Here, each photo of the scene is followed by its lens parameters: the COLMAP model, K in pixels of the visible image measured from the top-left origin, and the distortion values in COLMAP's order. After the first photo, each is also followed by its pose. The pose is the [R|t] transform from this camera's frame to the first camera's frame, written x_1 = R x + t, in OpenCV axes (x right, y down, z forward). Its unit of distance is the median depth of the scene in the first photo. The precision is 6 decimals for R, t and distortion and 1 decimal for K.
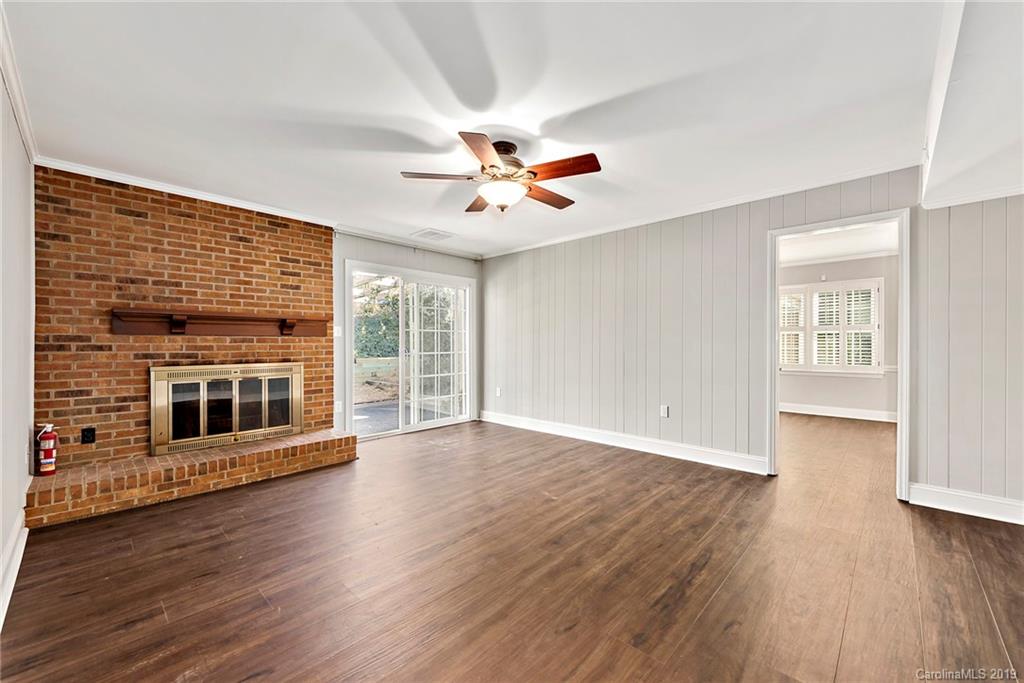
lens RADIAL K [[424.1, 0, 512.0], [0, 424.1, 341.5], [0, 0, 1]] dist [0.006837, -0.000074]
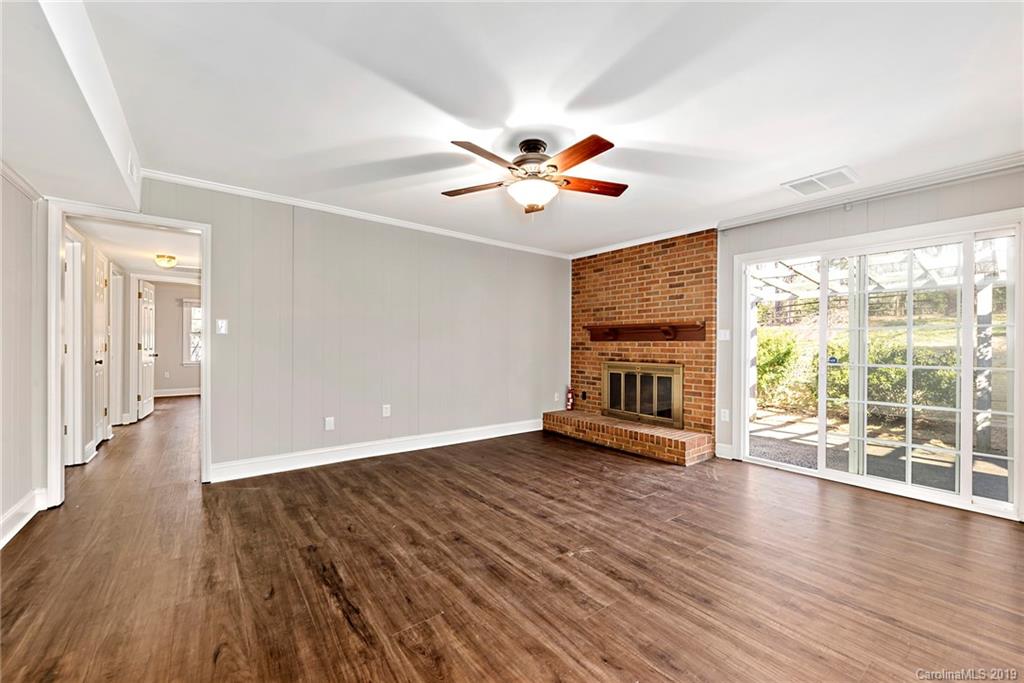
lens RADIAL K [[406.8, 0, 512.0], [0, 406.8, 341.5], [0, 0, 1]] dist [0.004168, -0.000091]
pose [[-0.189108, -0.010626, -0.981899, 0.741183], [-0.004904, 0.999939, -0.009877, 0.002572], [0.981944, 0.002948, -0.189149, 0.927277]]
